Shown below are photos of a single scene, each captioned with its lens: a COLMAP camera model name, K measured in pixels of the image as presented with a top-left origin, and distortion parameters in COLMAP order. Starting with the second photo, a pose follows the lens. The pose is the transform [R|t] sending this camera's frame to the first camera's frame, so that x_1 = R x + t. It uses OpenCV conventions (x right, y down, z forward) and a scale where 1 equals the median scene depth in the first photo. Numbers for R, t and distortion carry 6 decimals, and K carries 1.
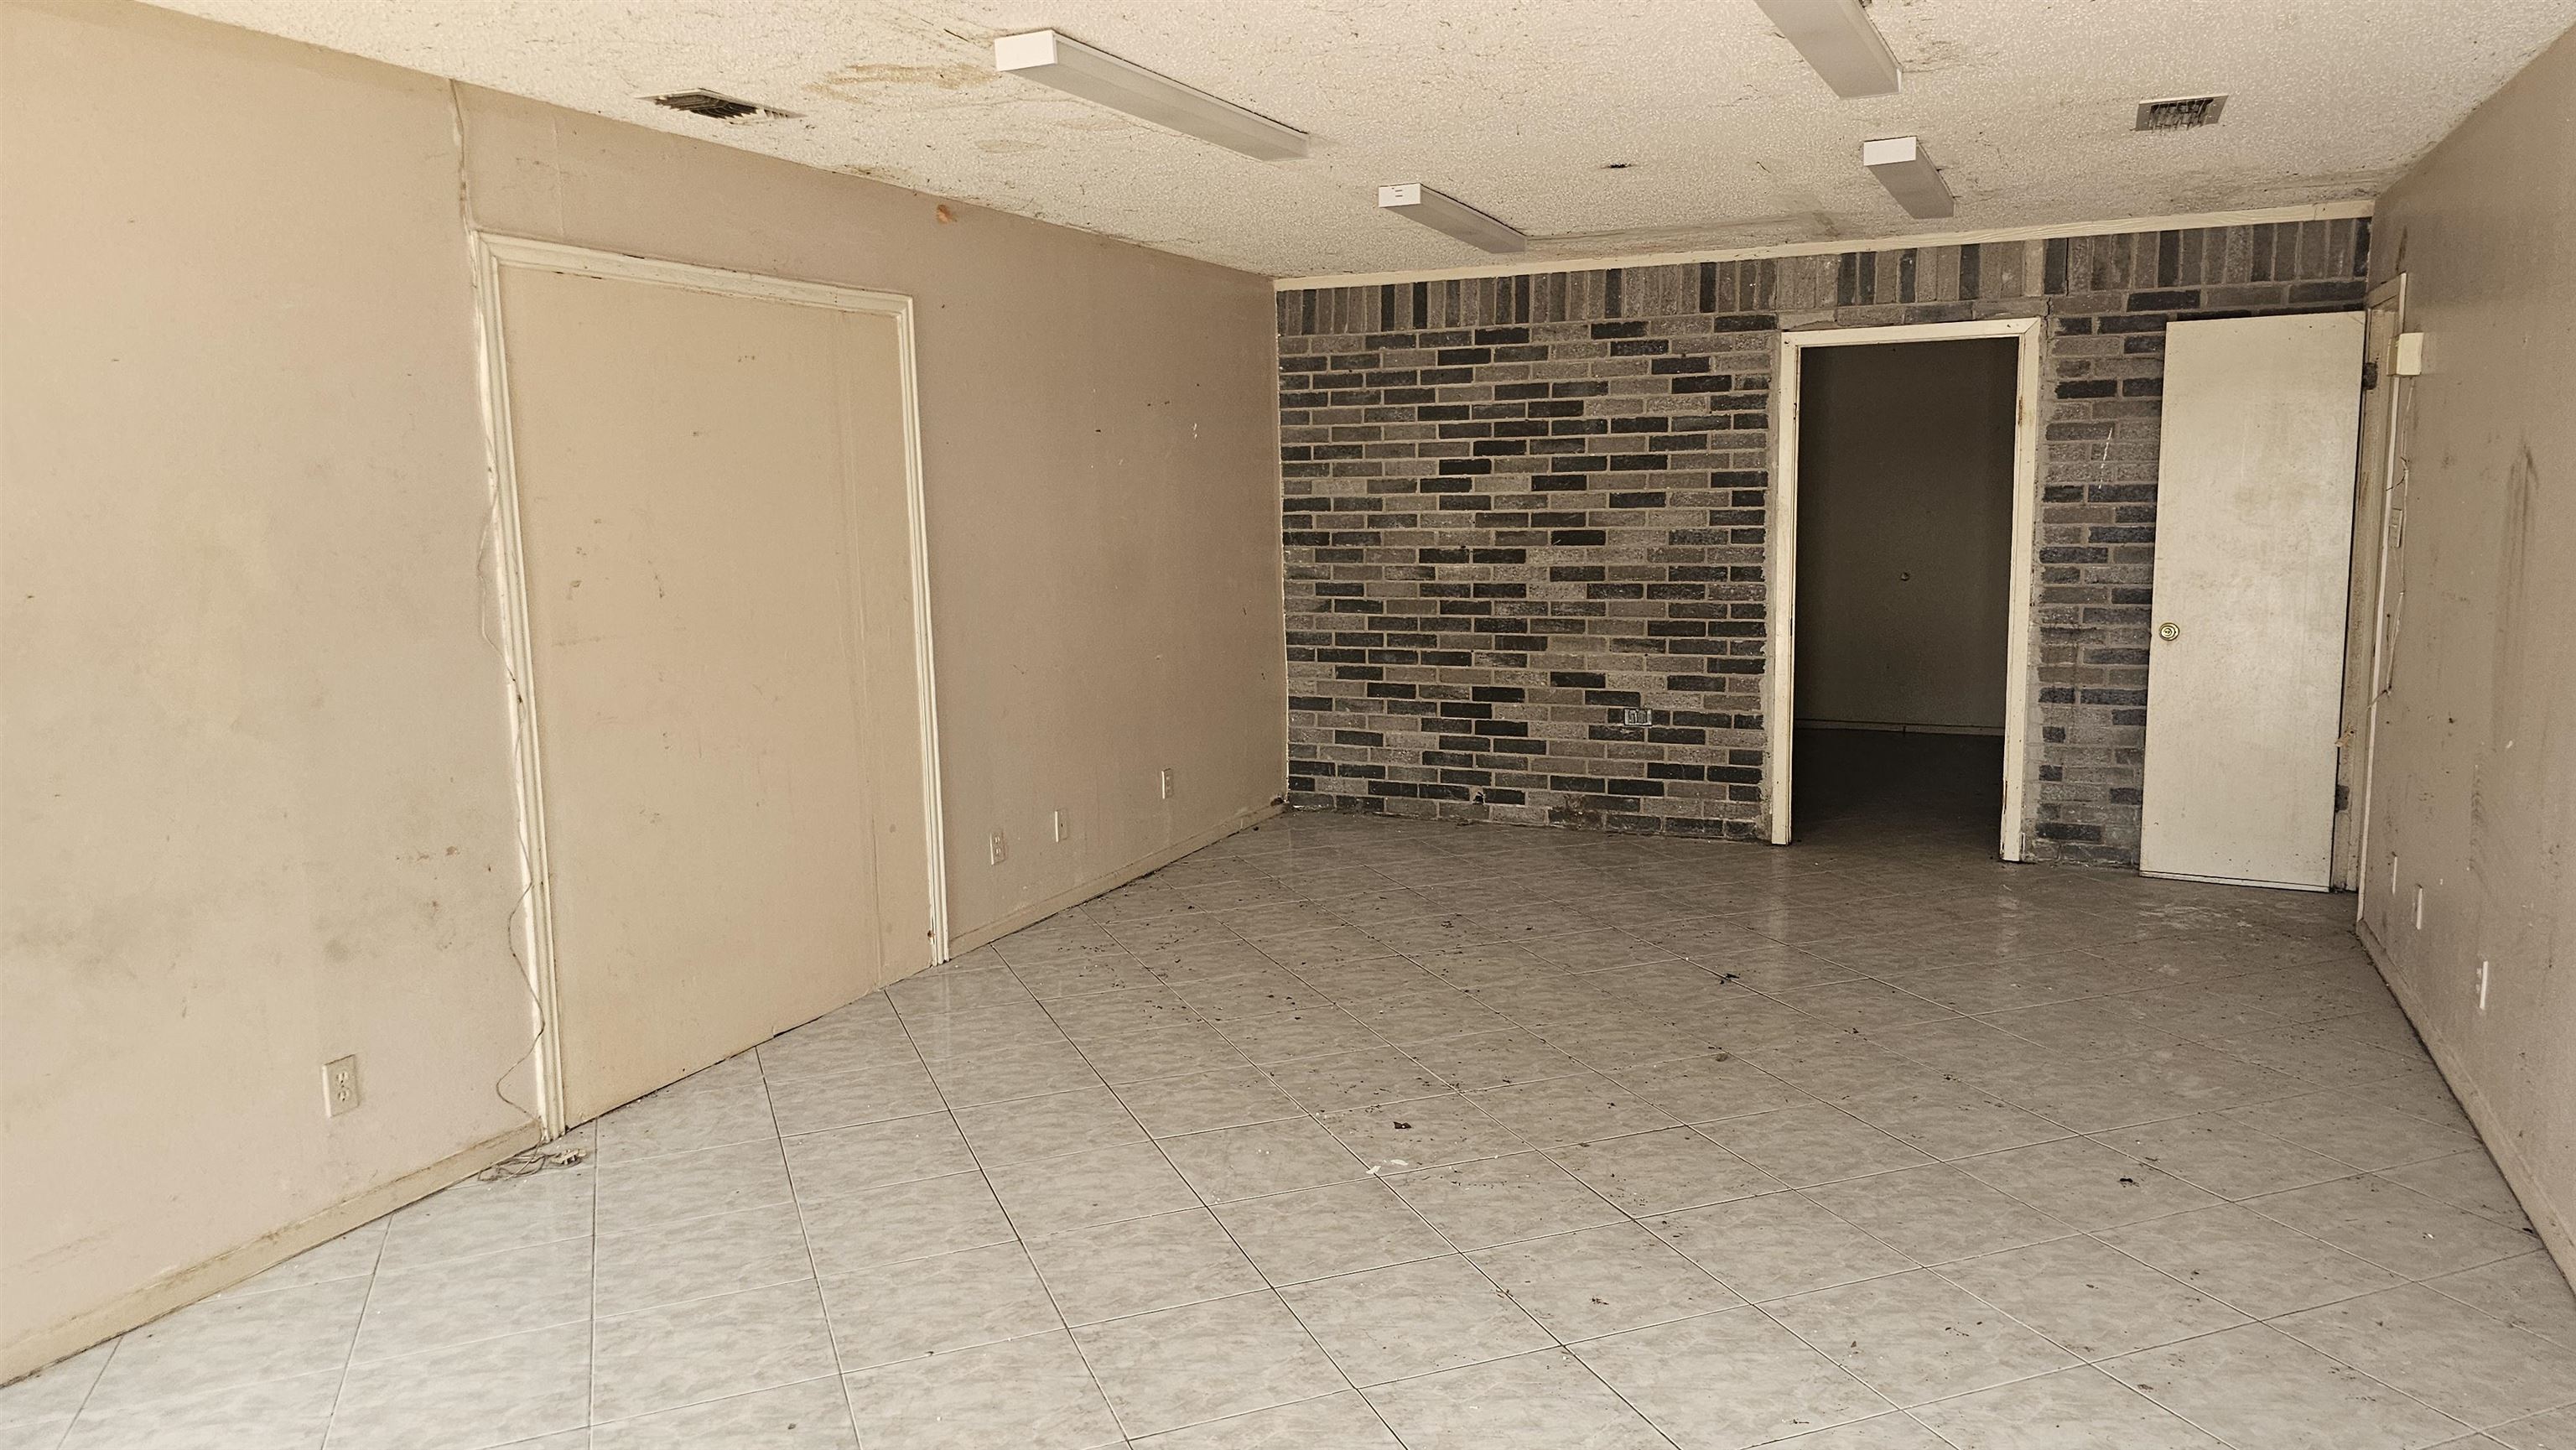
lens RADIAL K [[1737.6, 0, 1262.8], [0, 1737.6, 739.7], [0, 0, 1]] dist [0.035462, -0.038134]
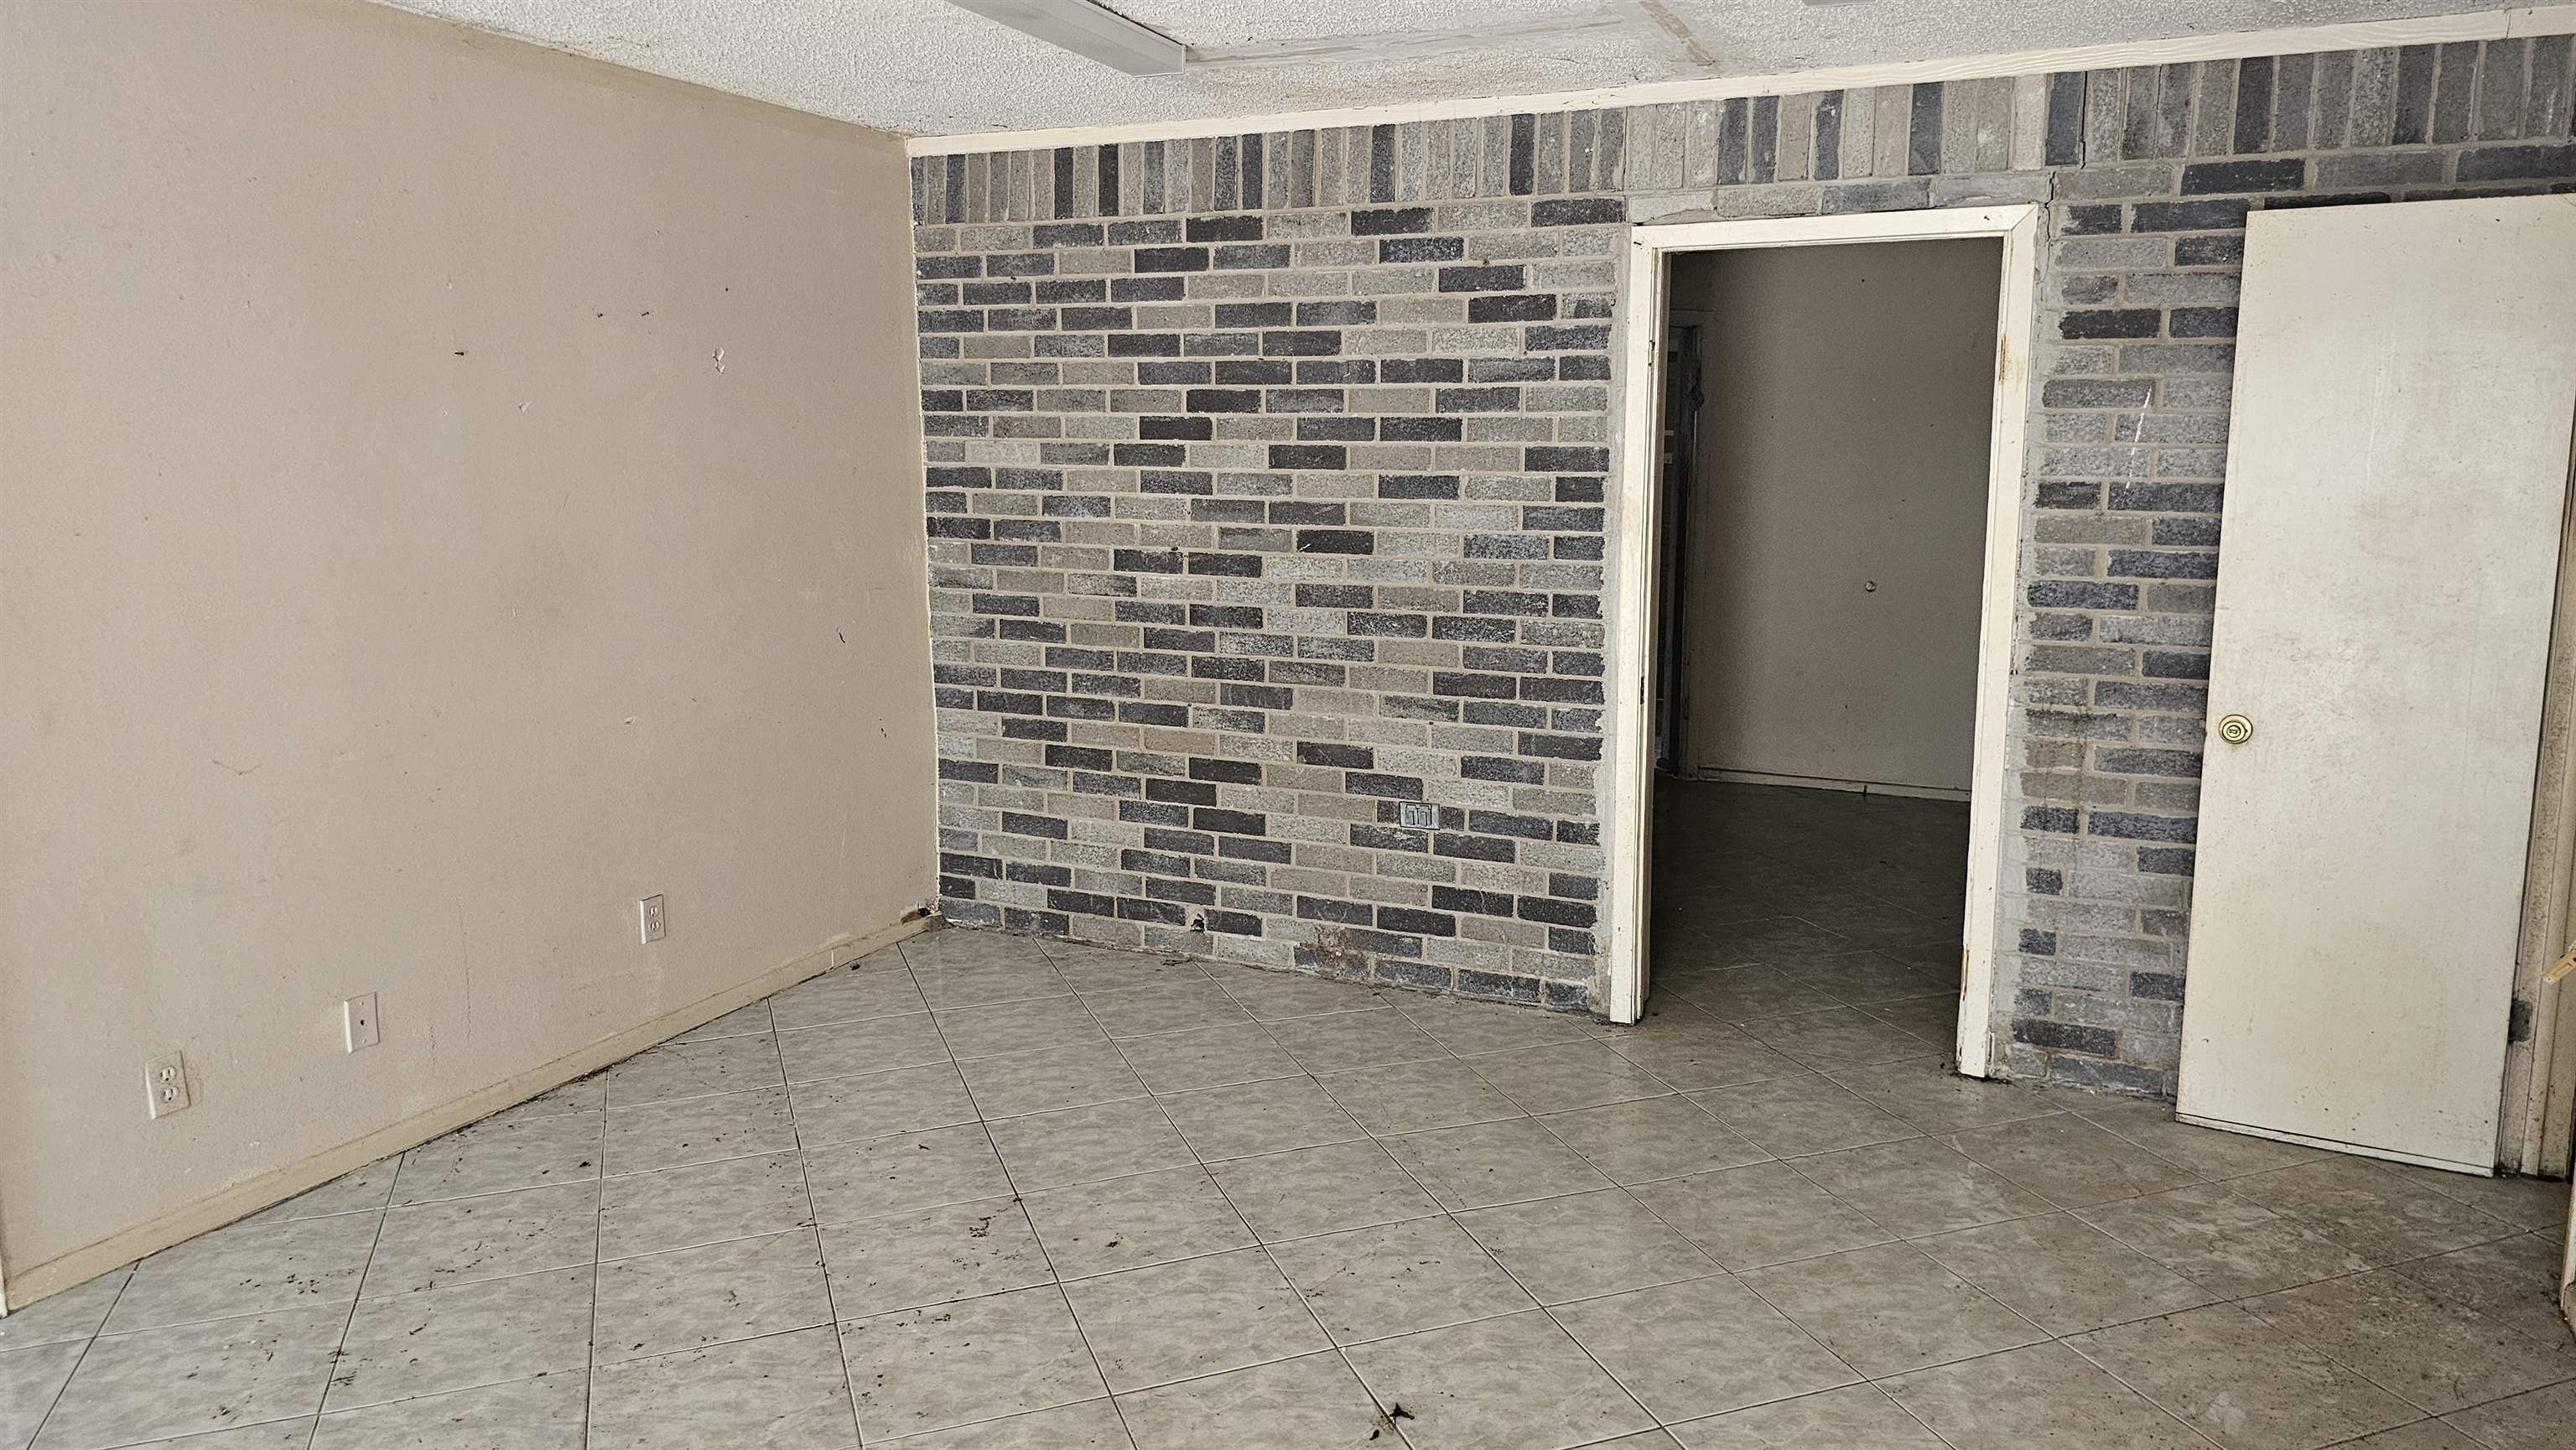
lens RADIAL K [[1737.6, 0, 1304.7], [0, 1737.6, 716.9], [0, 0, 1]] dist [0.035462, -0.038134]
pose [[0.999515, 0.019673, 0.024125, 0.163119], [-0.019904, 0.999758, 0.009402, -0.058407], [-0.023935, -0.009878, 0.999665, 0.362121]]
